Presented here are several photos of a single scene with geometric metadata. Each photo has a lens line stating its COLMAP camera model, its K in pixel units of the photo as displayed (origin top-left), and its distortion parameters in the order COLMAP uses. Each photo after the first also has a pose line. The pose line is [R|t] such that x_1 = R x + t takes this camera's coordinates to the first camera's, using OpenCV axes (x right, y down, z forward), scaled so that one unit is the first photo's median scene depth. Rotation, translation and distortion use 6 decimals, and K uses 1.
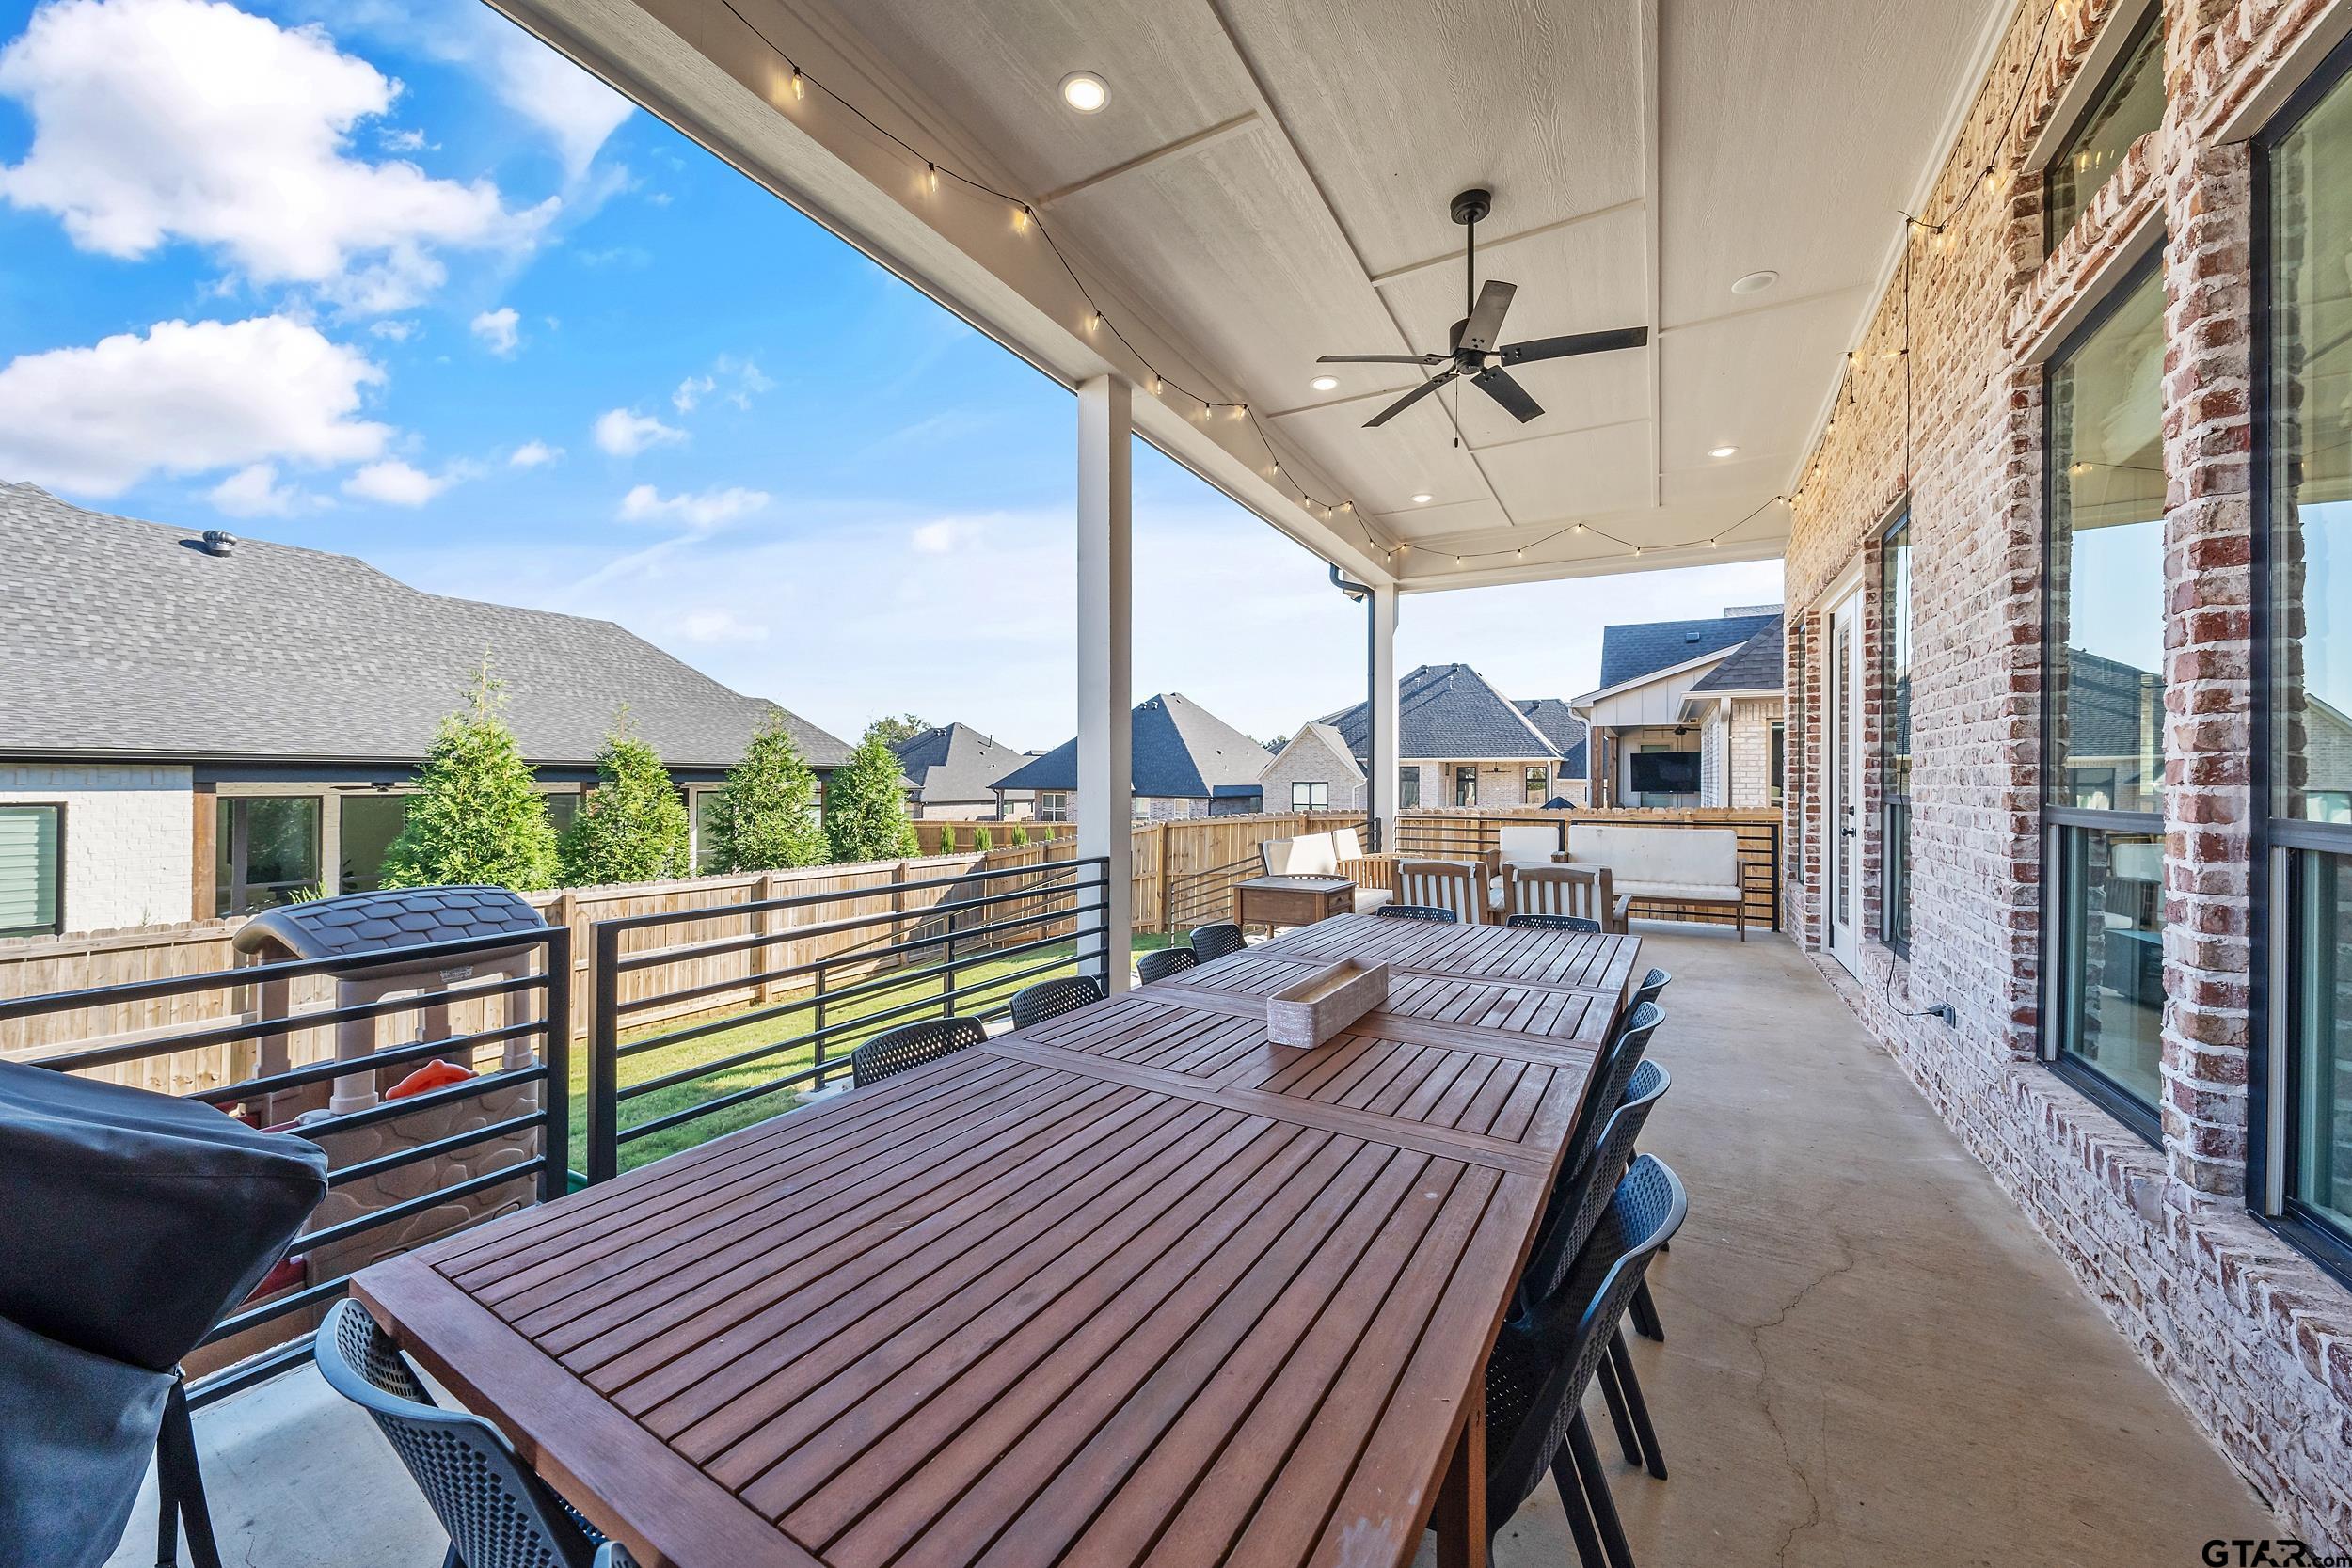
lens RADIAL K [[855.5, 0, 1176.0], [0, 855.5, 784.0], [0, 0, 1]] dist [-0.002261, -0.000290]
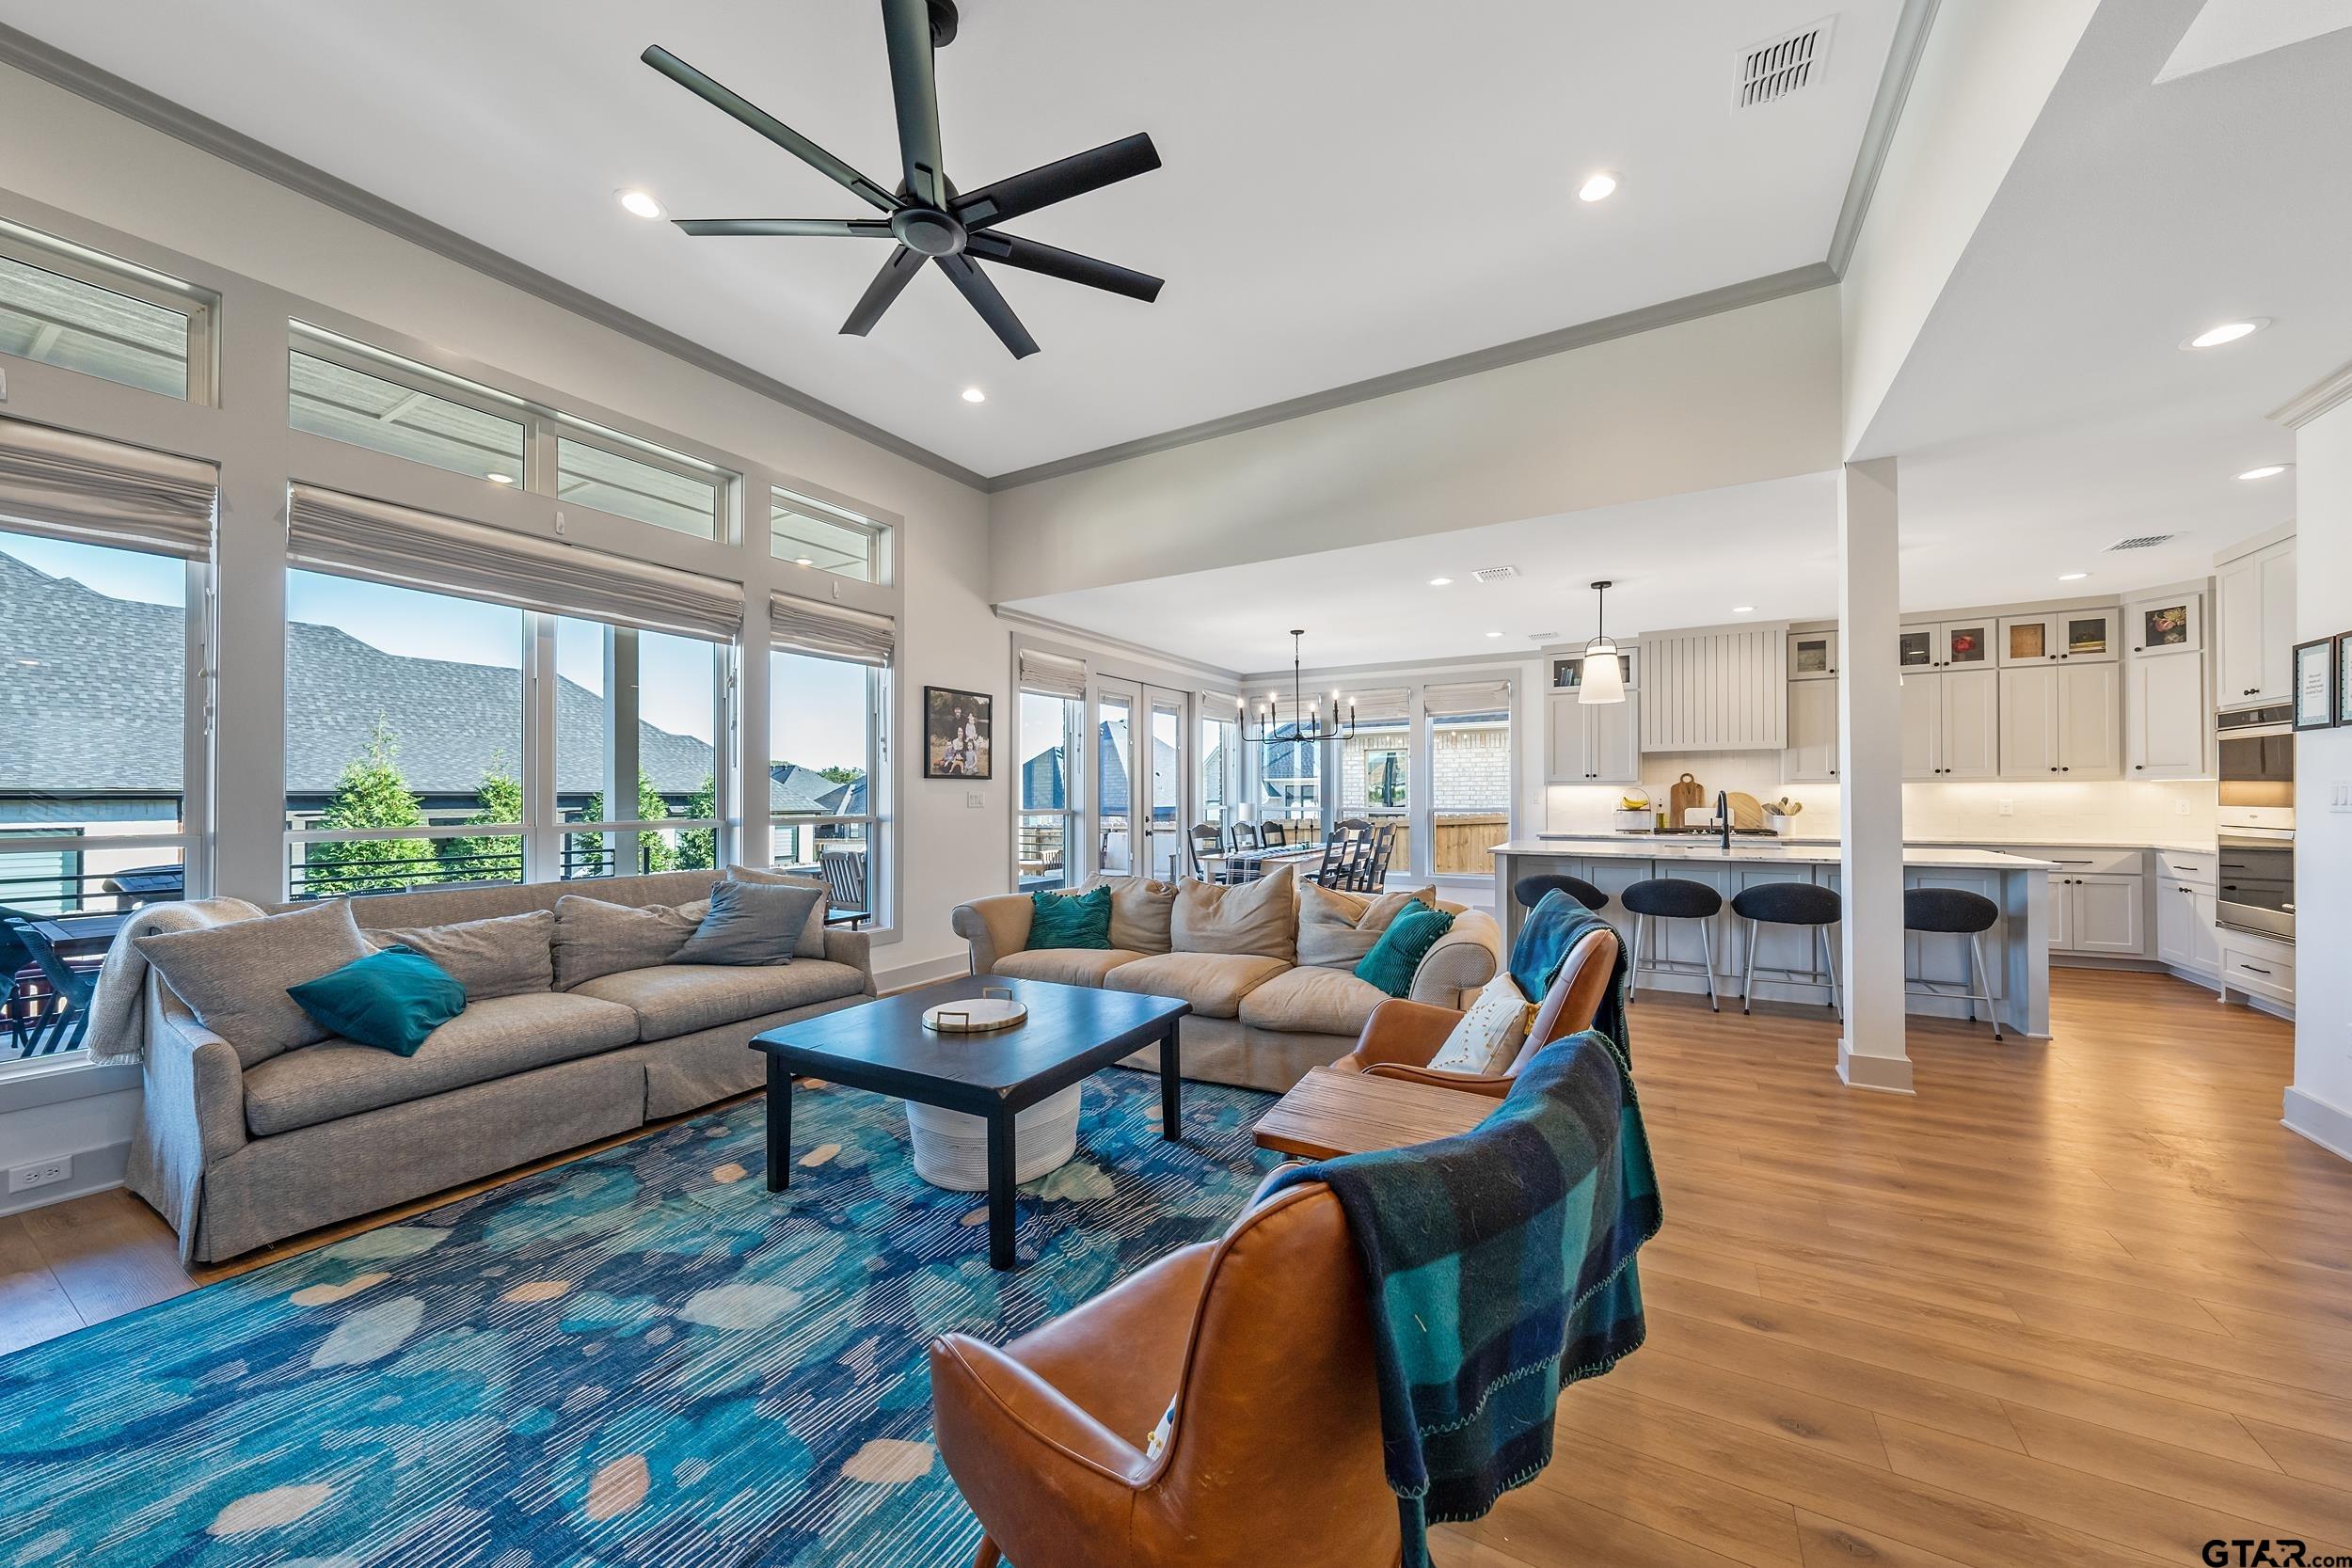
lens RADIAL K [[832.8, 0, 1175.7], [0, 832.8, 796.0], [0, 0, 1]] dist [-0.001942, -0.000068]
pose [[0.999817, -0.009572, -0.016580, 0.340659], [0.009433, 0.999920, -0.008461, -0.000846], [0.016660, 0.008303, 0.999827, -0.221847]]
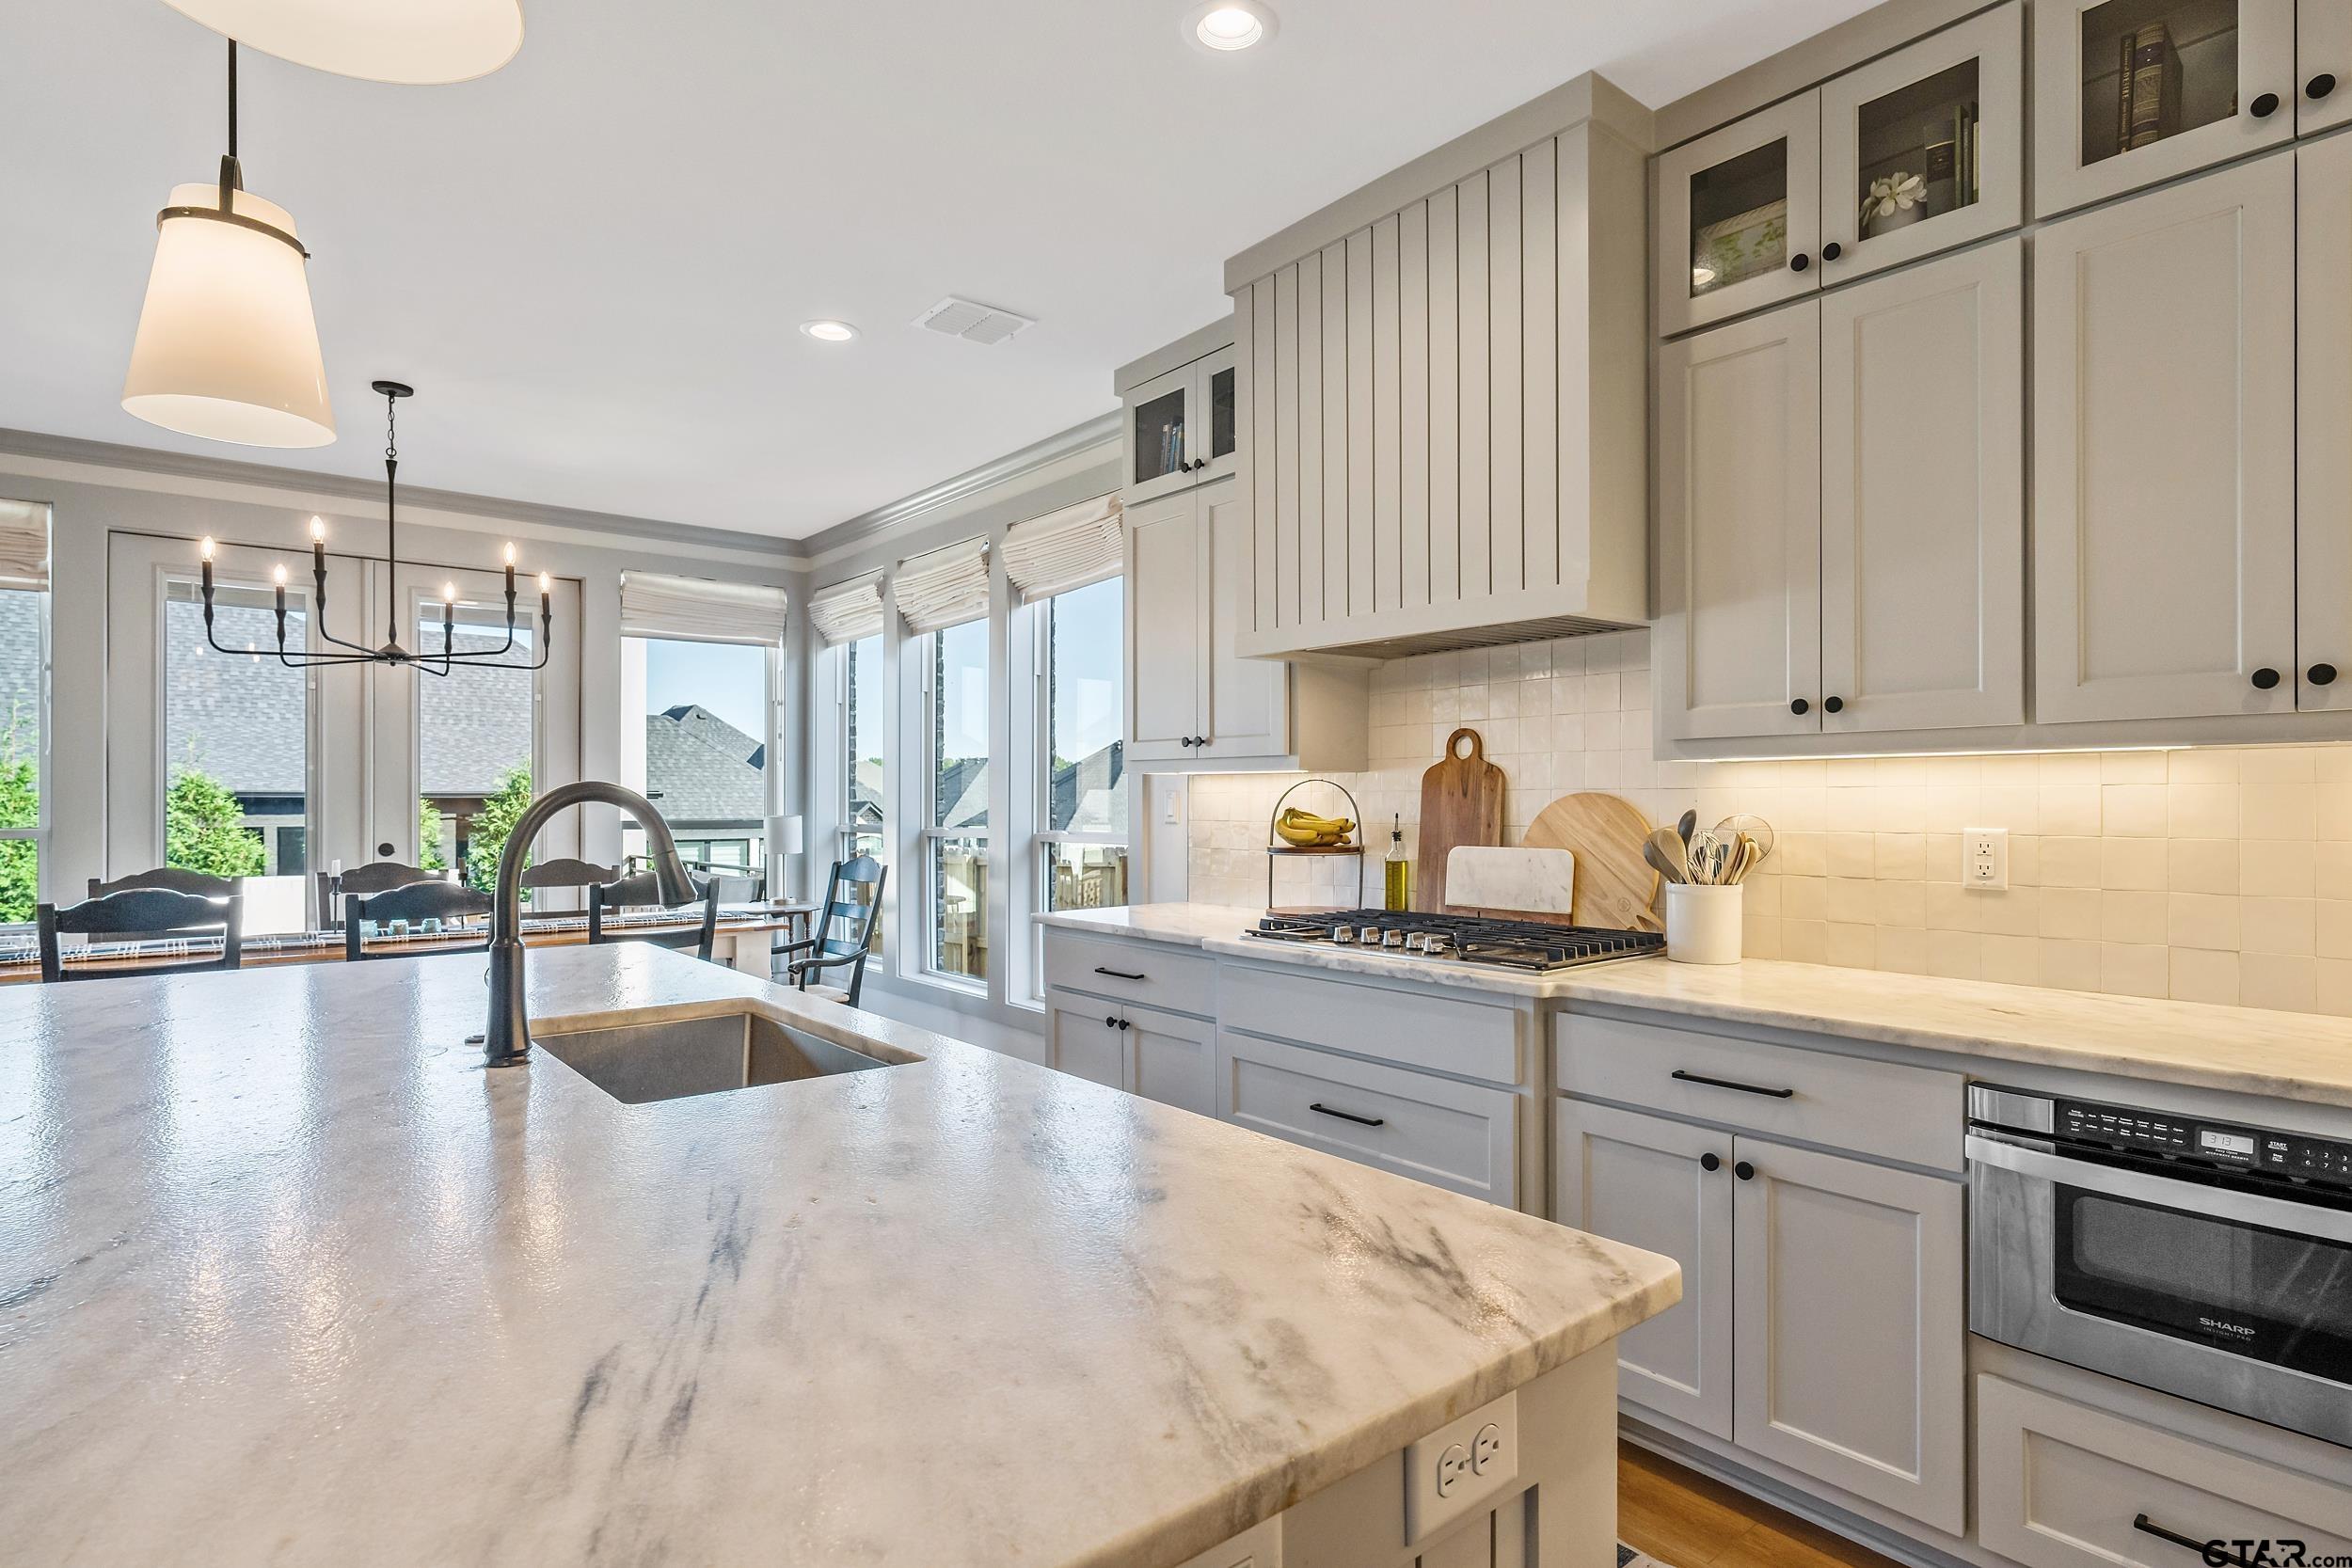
lens RADIAL K [[1196.6, 0, 1171.8], [0, 1196.6, 803.4], [0, 0, 1]] dist [0.004044, -0.006914]
pose [[0.934727, -0.005953, -0.355318, 0.697017], [0.003449, 0.999965, -0.007678, -0.001096], [0.355351, 0.005952, 0.934714, 0.093403]]
